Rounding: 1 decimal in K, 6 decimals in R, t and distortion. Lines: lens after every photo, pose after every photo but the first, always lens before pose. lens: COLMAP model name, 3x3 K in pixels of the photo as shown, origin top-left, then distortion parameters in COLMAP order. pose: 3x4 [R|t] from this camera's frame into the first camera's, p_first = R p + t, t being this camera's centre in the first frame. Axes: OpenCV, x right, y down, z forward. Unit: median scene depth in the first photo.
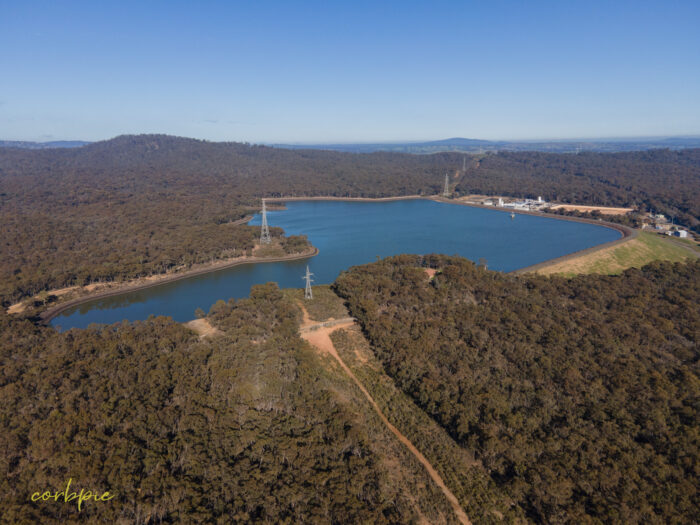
lens RADIAL K [[512.6, 0, 349.5], [0, 512.6, 262.0], [0, 0, 1]] dist [0.029348, 0.023862]
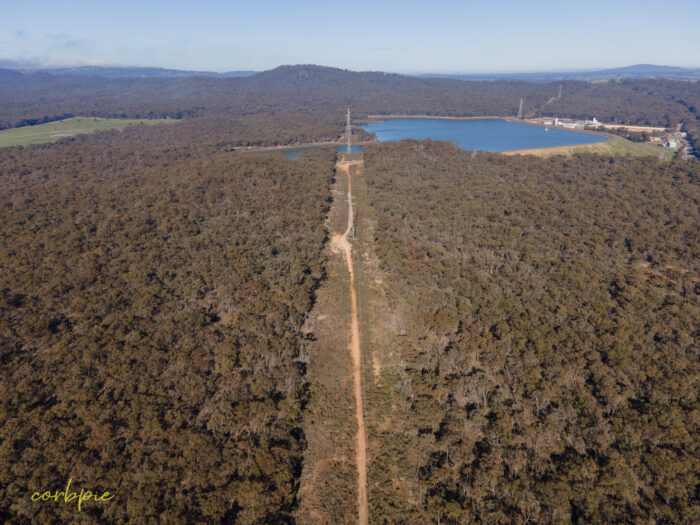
lens RADIAL K [[512.6, 0, 347.5], [0, 512.6, 261.9], [0, 0, 1]] dist [0.029348, 0.023862]
pose [[0.956177, 0.103845, -0.273755, 0.182839], [-0.068991, 0.988573, 0.134028, 0.080239], [0.284545, -0.109268, 0.952415, -0.336745]]
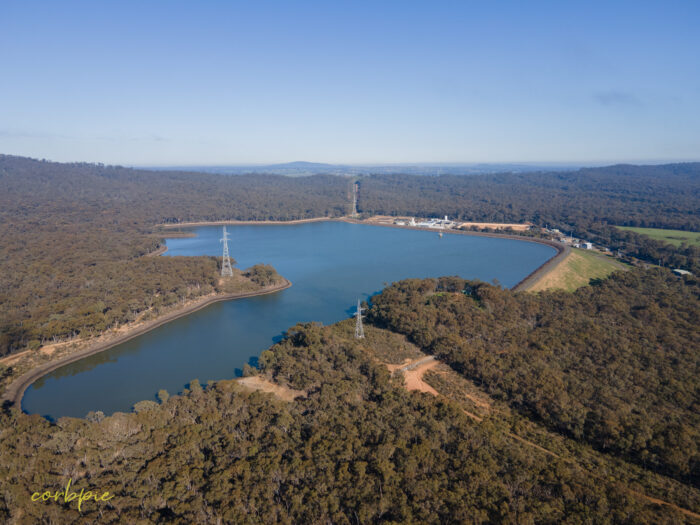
lens RADIAL K [[512.6, 0, 349.7], [0, 512.6, 260.8], [0, 0, 1]] dist [0.029348, 0.023862]
pose [[0.954372, -0.050091, 0.294388, -0.126995], [0.063442, 0.997337, -0.035973, -0.010177], [-0.291802, 0.053008, 0.955009, 0.065616]]
